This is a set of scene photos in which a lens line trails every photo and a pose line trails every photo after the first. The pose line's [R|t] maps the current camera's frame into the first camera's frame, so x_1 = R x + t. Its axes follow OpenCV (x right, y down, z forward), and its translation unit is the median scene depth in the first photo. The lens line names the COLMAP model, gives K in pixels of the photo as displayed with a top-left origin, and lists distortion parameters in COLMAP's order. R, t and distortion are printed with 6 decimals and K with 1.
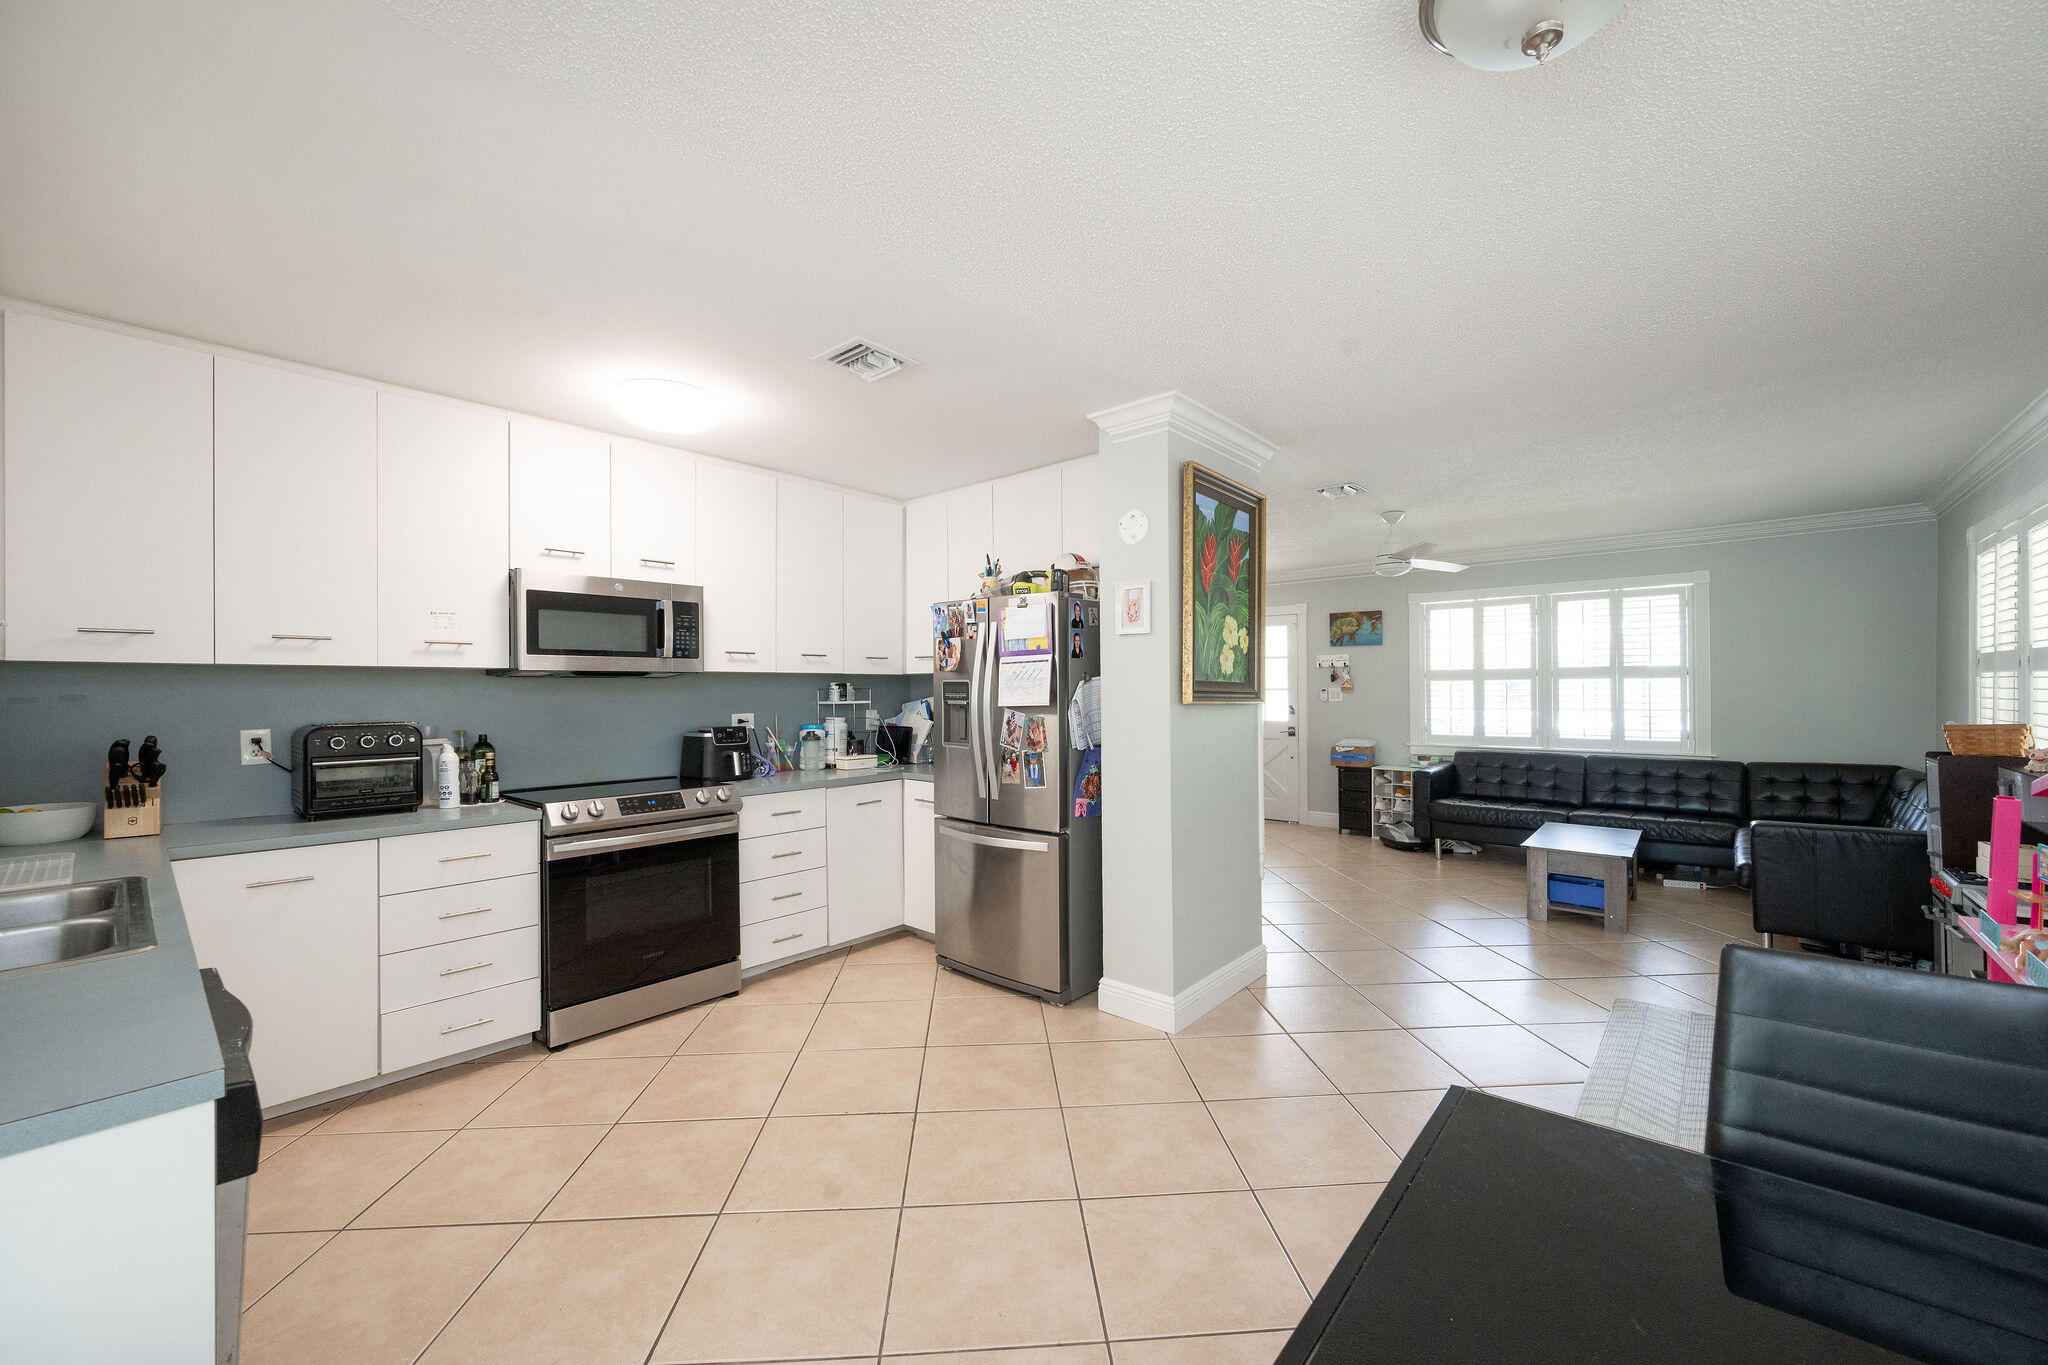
lens RADIAL K [[800.2, 0, 1026.5], [0, 800.2, 685.6], [0, 0, 1]] dist [0.003137, 0.000533]
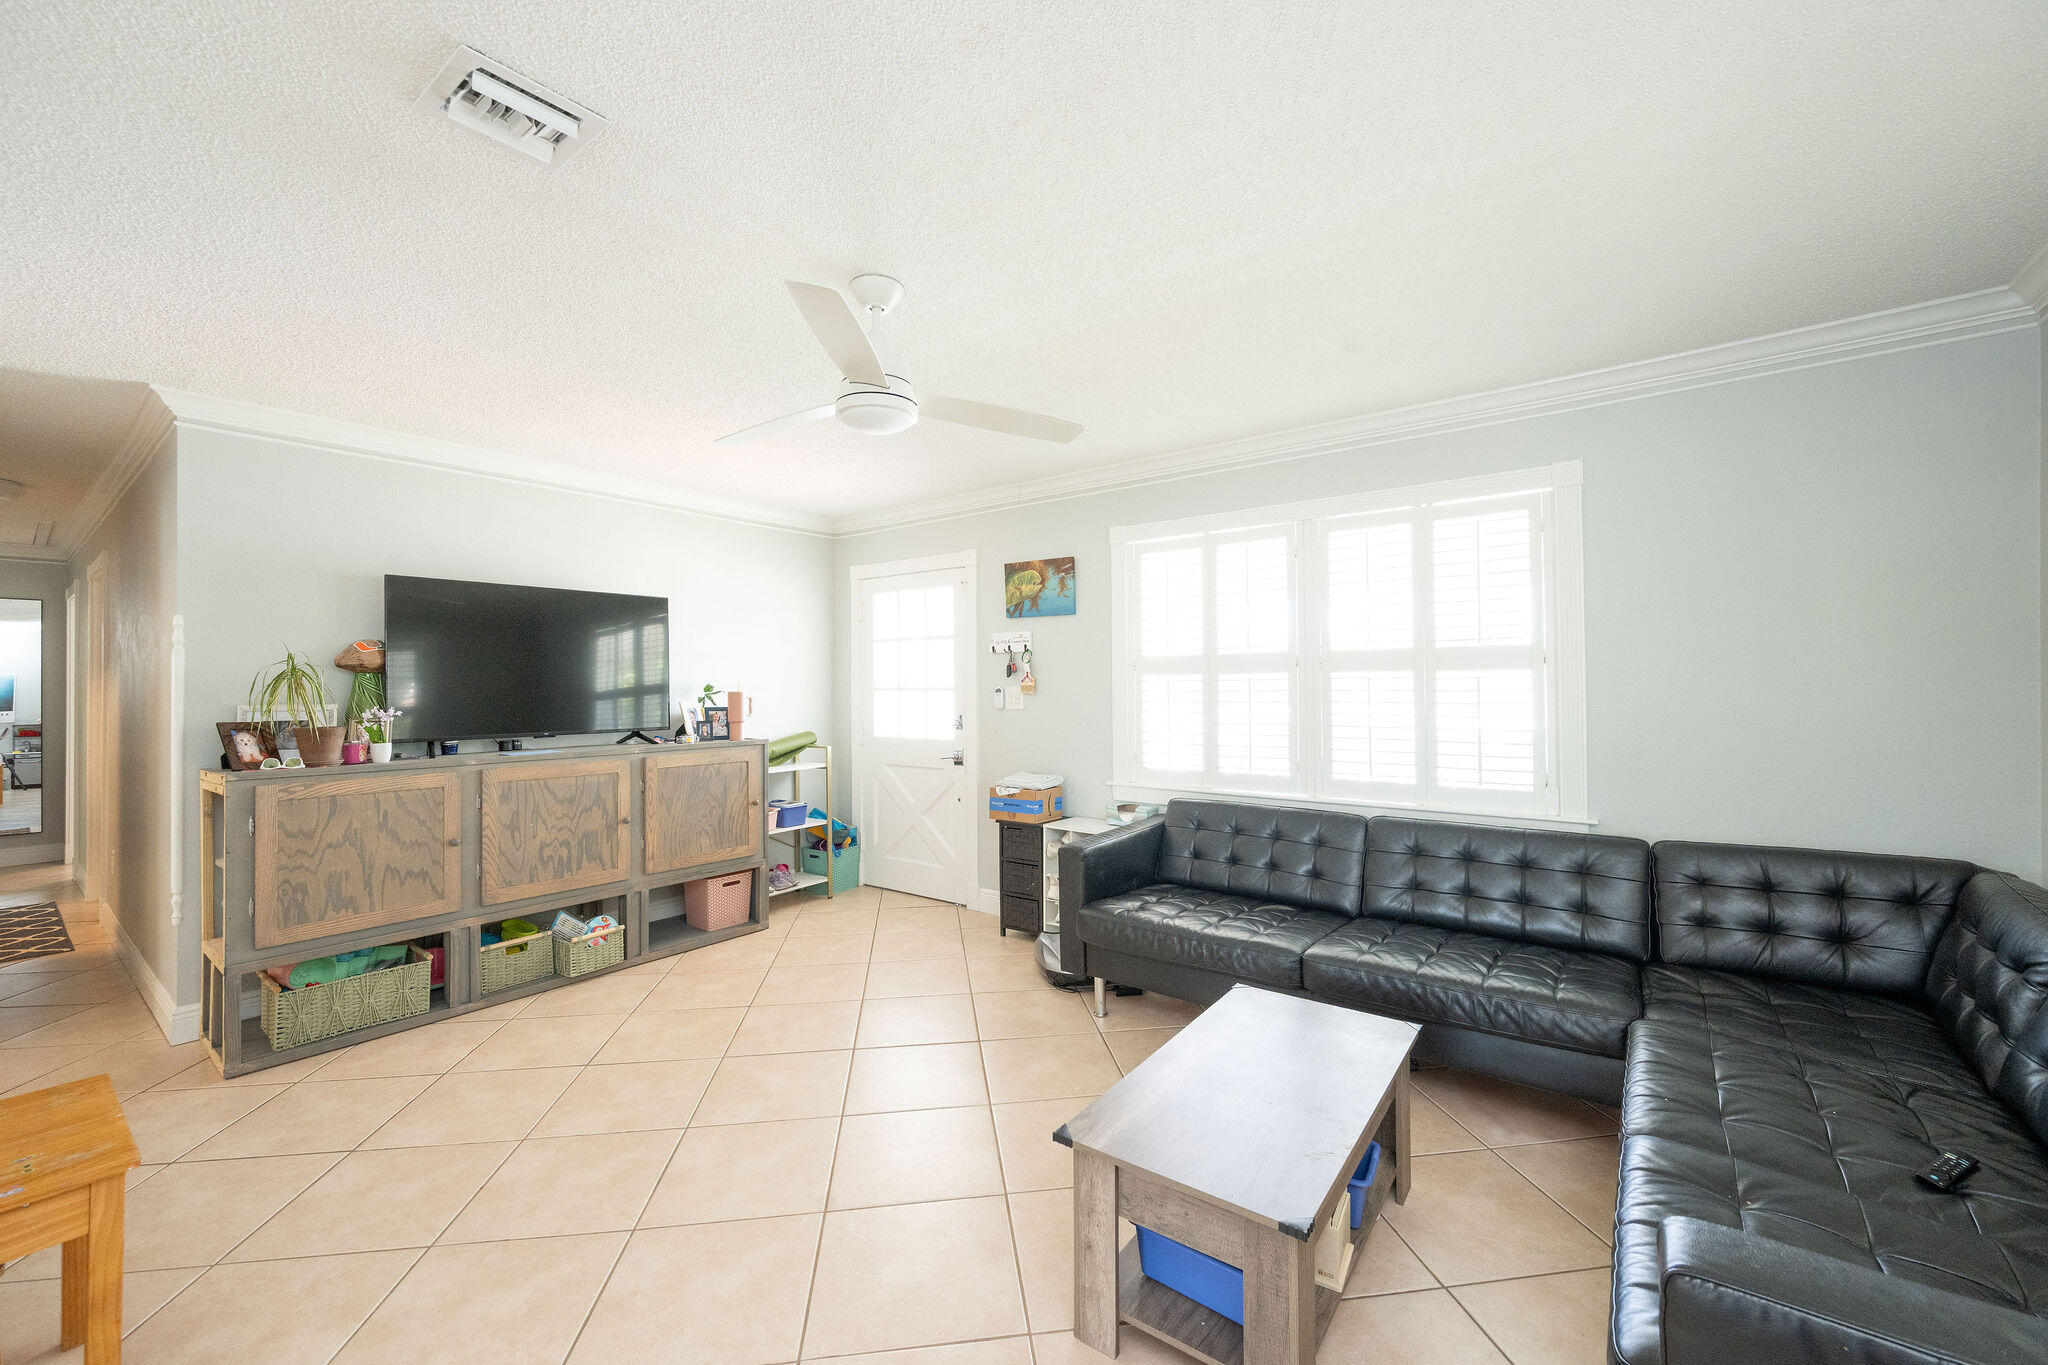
lens RADIAL K [[800.2, 0, 1019.0], [0, 800.2, 677.5], [0, 0, 1]] dist [0.003137, 0.000533]
pose [[0.997498, -0.007351, 0.070312, 0.393232], [0.006871, 0.999951, 0.007065, -0.009196], [-0.070361, -0.006564, 0.997500, 0.444410]]
